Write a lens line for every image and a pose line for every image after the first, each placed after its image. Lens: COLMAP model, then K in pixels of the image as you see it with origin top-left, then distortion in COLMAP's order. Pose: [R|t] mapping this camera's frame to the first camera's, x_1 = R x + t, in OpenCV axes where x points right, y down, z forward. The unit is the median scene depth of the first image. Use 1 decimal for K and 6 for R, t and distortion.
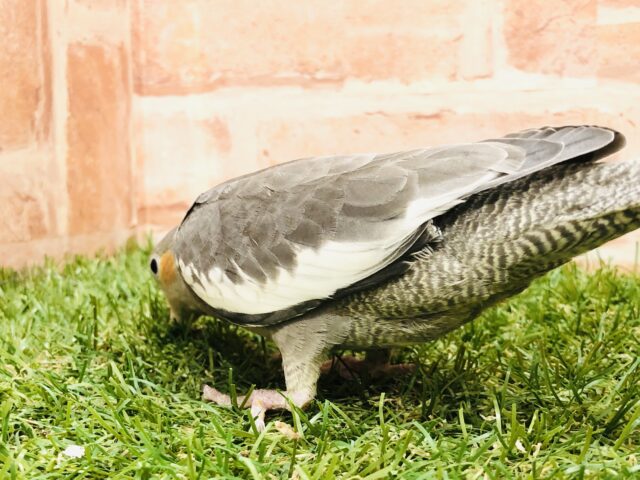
lens RADIAL K [[868.7, 0, 318.0], [0, 868.7, 237.3], [0, 0, 1]] dist [-0.005733, 0.000000]
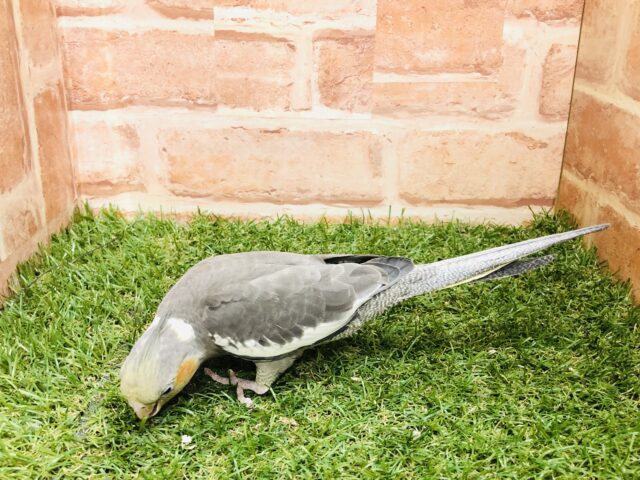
lens RADIAL K [[659.8, 0, 323.8], [0, 659.8, 240.5], [0, 0, 1]] dist [0.018300, 0.000000]
pose [[0.954648, -0.081590, 0.286340, -0.146840], [0.008214, 0.968571, 0.248601, -0.242276], [-0.297624, -0.234974, 0.925315, -0.212993]]
